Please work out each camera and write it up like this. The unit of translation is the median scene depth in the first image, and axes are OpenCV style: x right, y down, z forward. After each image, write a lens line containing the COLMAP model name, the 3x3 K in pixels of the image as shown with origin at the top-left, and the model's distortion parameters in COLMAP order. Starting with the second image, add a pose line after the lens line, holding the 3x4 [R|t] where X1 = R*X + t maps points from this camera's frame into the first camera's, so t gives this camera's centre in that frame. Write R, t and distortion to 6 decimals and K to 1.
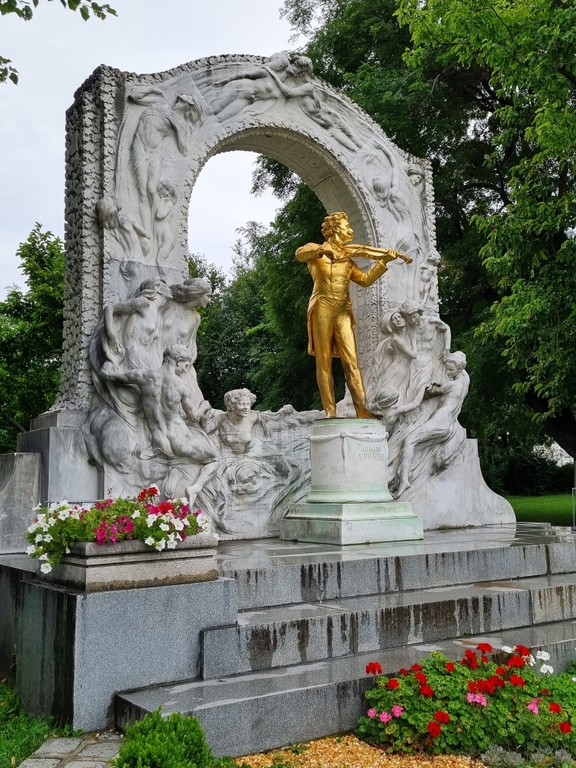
lens RADIAL K [[800.6, 0, 290.1], [0, 800.6, 394.0], [0, 0, 1]] dist [0.072486, -0.004045]
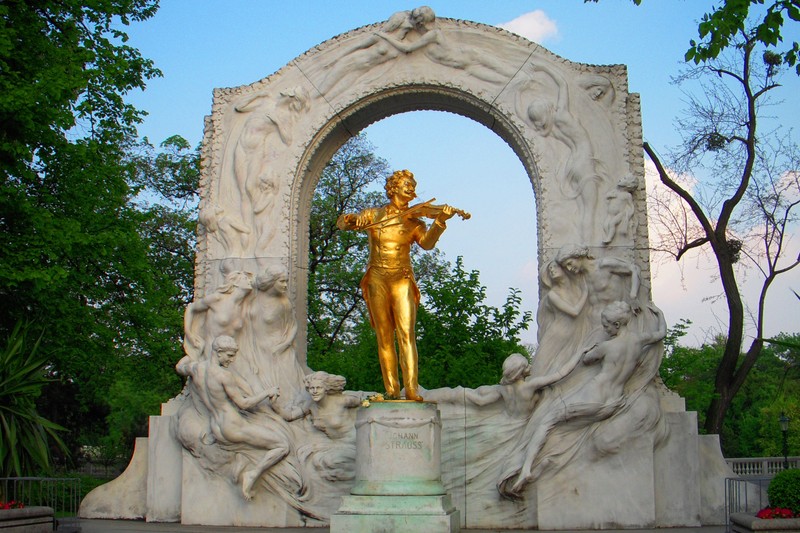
lens RADIAL K [[952.6, 0, 403.3], [0, 952.6, 291.7], [0, 0, 1]] dist [-0.204800, 0.011282]
pose [[0.730819, -0.103208, -0.674724, 0.773816], [0.065712, 0.994549, -0.080955, -0.003215], [0.679401, 0.014826, 0.733617, 0.220803]]
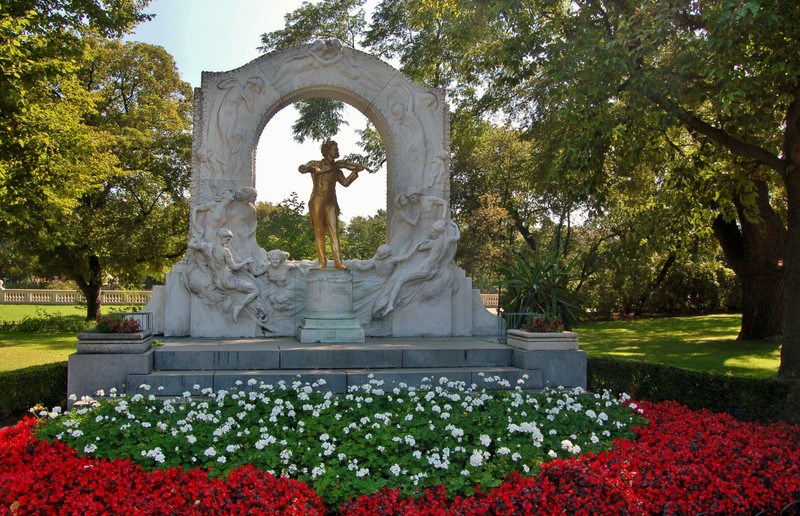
lens RADIAL K [[654.2, 0, 378.2], [0, 654.2, 258.9], [0, 0, 1]] dist [-0.006663, -0.000856]
pose [[0.914680, 0.007102, -0.404116, 0.687555], [0.019864, 0.997848, 0.062496, -0.068794], [0.403690, -0.065191, 0.912570, -0.188345]]
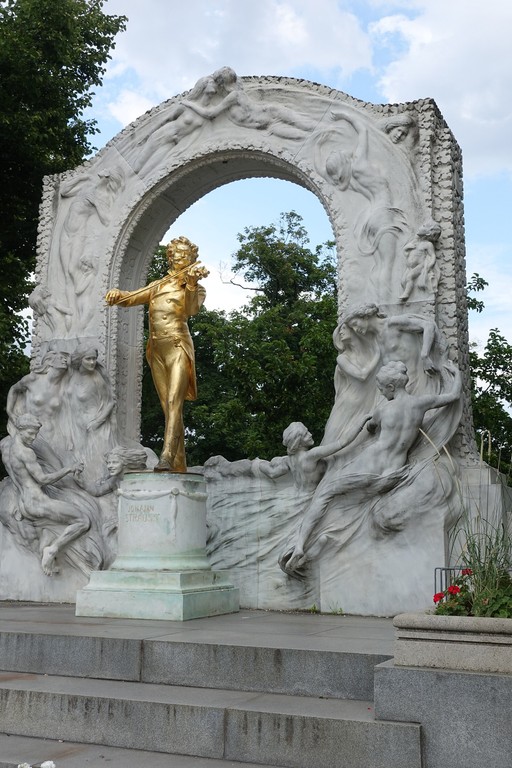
lens RADIAL K [[878.4, 0, 256.0], [0, 878.4, 384.0], [0, 0, 1]] dist [0.025047, 0.010897]
pose [[0.513455, -0.127765, -0.848552, 0.915879], [0.083292, 0.991605, -0.098905, 0.036585], [0.854064, -0.019895, 0.519787, 0.572570]]
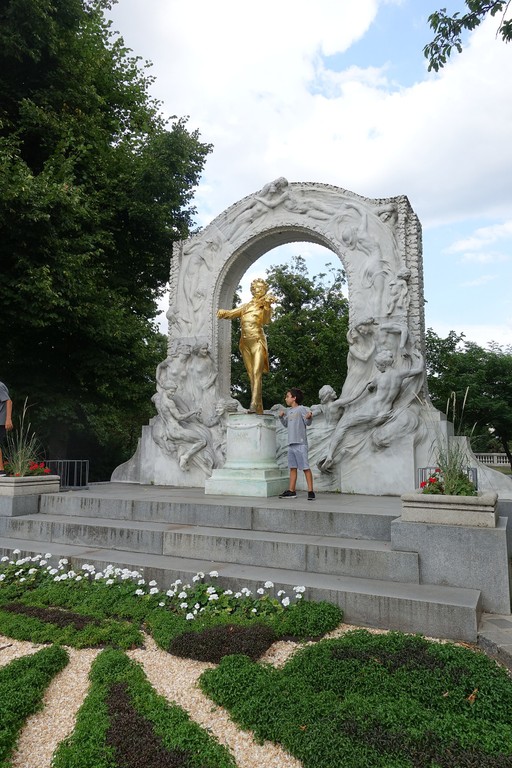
lens RADIAL K [[524.3, 0, 256.0], [0, 524.3, 384.0], [0, 0, 1]] dist [0.016766, 0.000541]
pose [[0.489282, -0.087475, -0.867727, 0.921171], [0.084539, 0.995029, -0.052640, 0.025896], [0.868018, -0.047601, 0.494245, 0.498069]]
